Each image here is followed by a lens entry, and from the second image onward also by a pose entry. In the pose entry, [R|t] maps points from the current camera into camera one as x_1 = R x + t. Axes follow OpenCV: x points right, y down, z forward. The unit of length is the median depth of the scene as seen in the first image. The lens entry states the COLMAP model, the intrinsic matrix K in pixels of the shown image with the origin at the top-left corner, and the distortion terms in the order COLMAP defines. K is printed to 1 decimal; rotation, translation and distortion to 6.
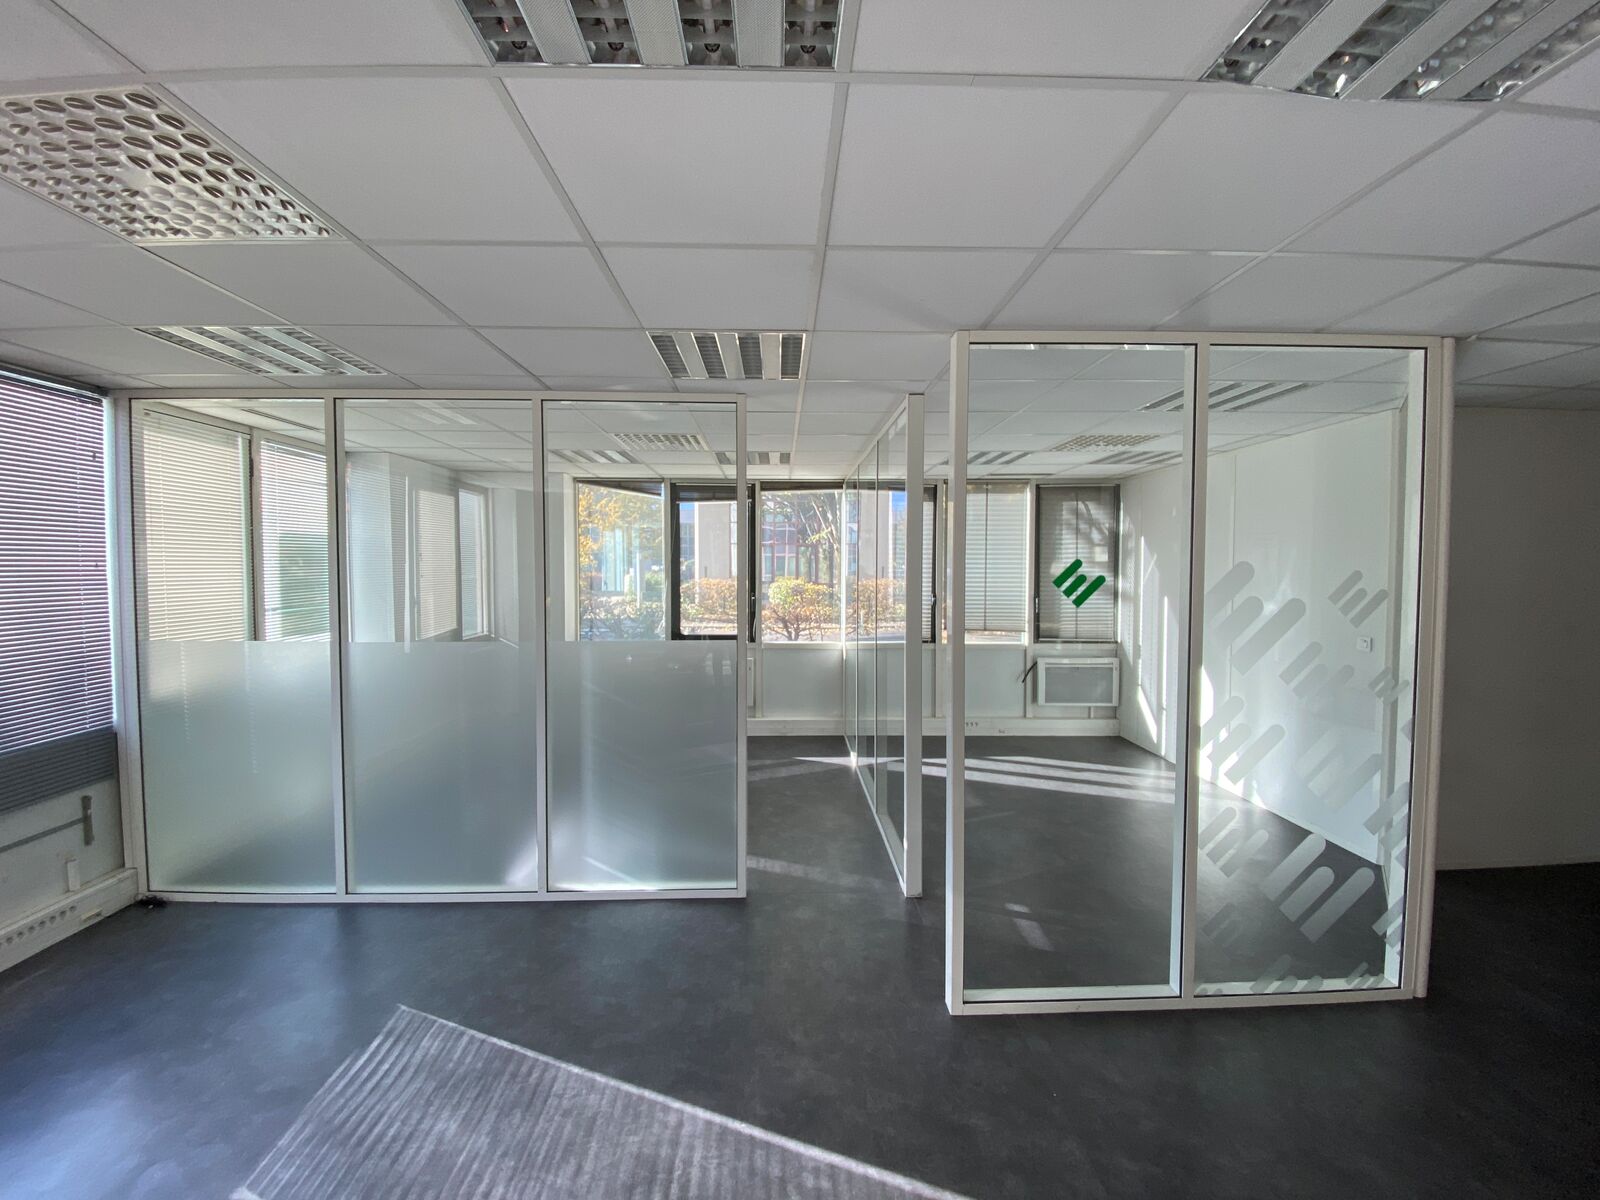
lens RADIAL K [[656.1, 0, 809.1], [0, 656.1, 599.4], [0, 0, 1]] dist [-0.007191, -0.010042]
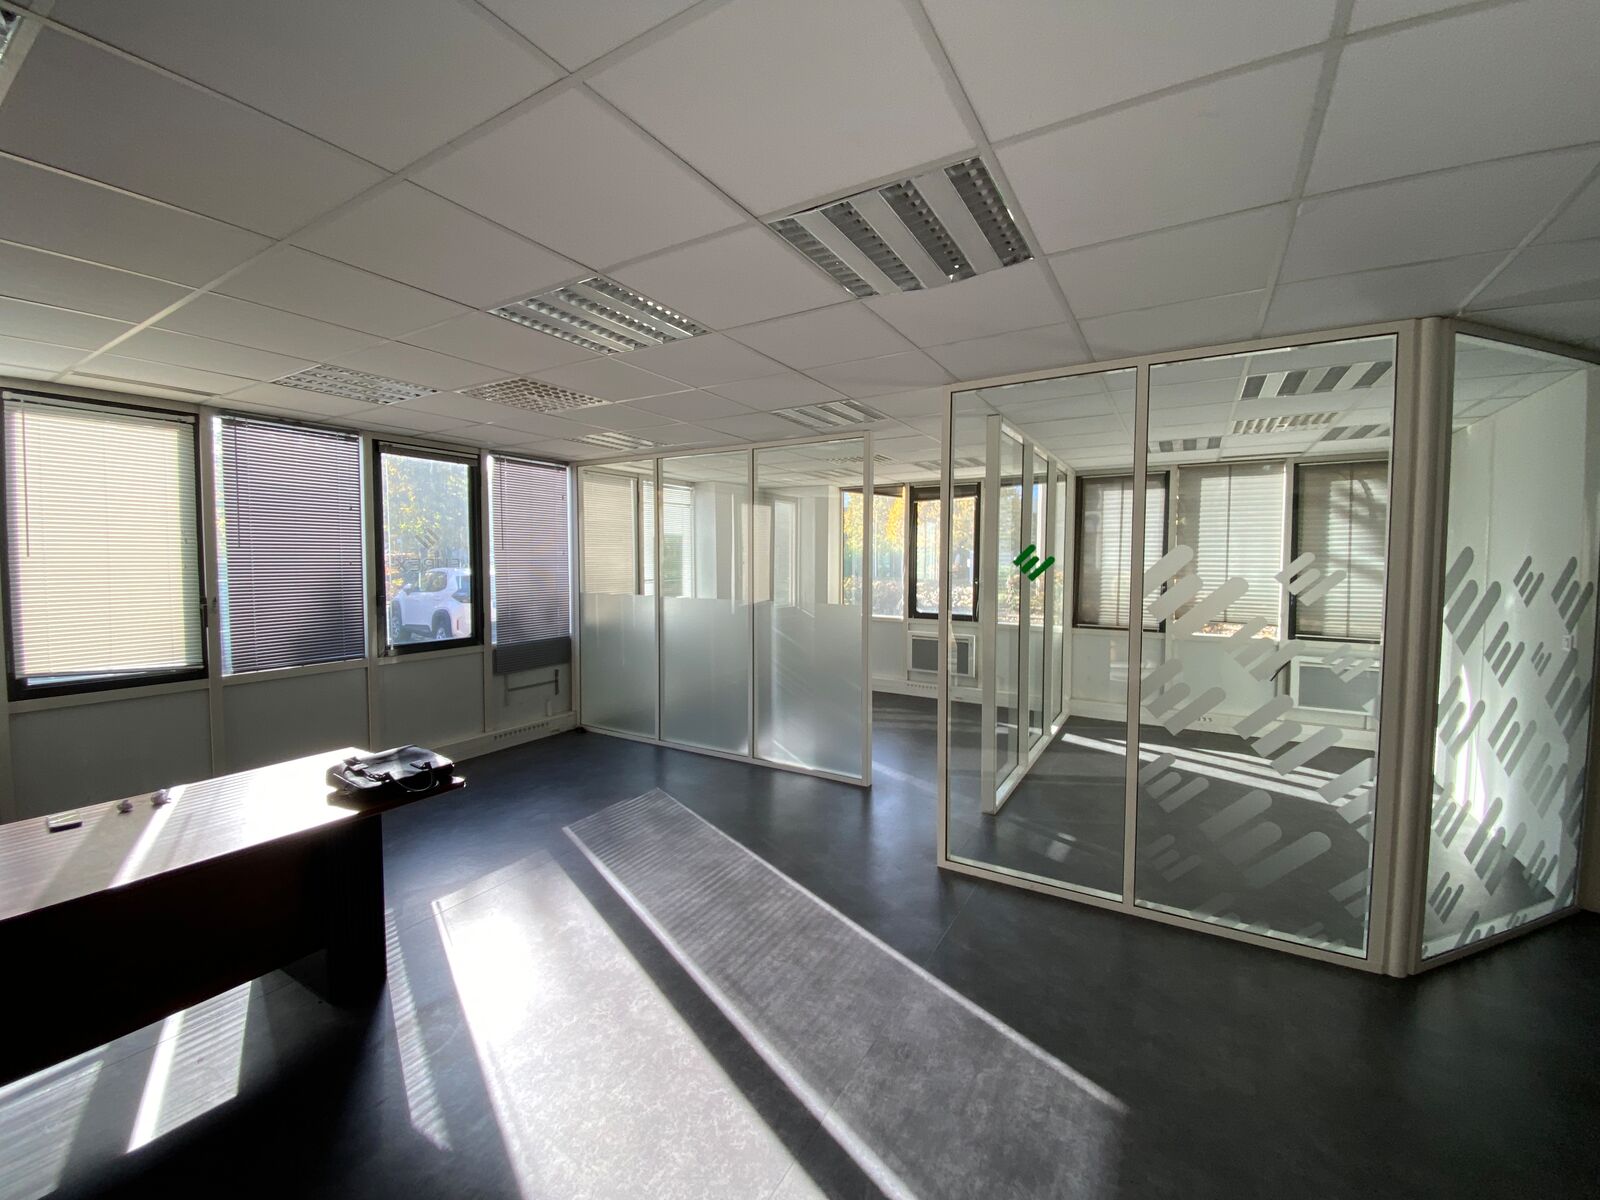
lens RADIAL K [[656.1, 0, 794.4], [0, 656.1, 595.1], [0, 0, 1]] dist [-0.007191, -0.010042]
pose [[0.836008, 0.031176, -0.547831, 0.539260], [-0.029235, 0.999497, 0.012265, 0.029892], [0.547938, 0.005762, 0.836499, -0.272764]]
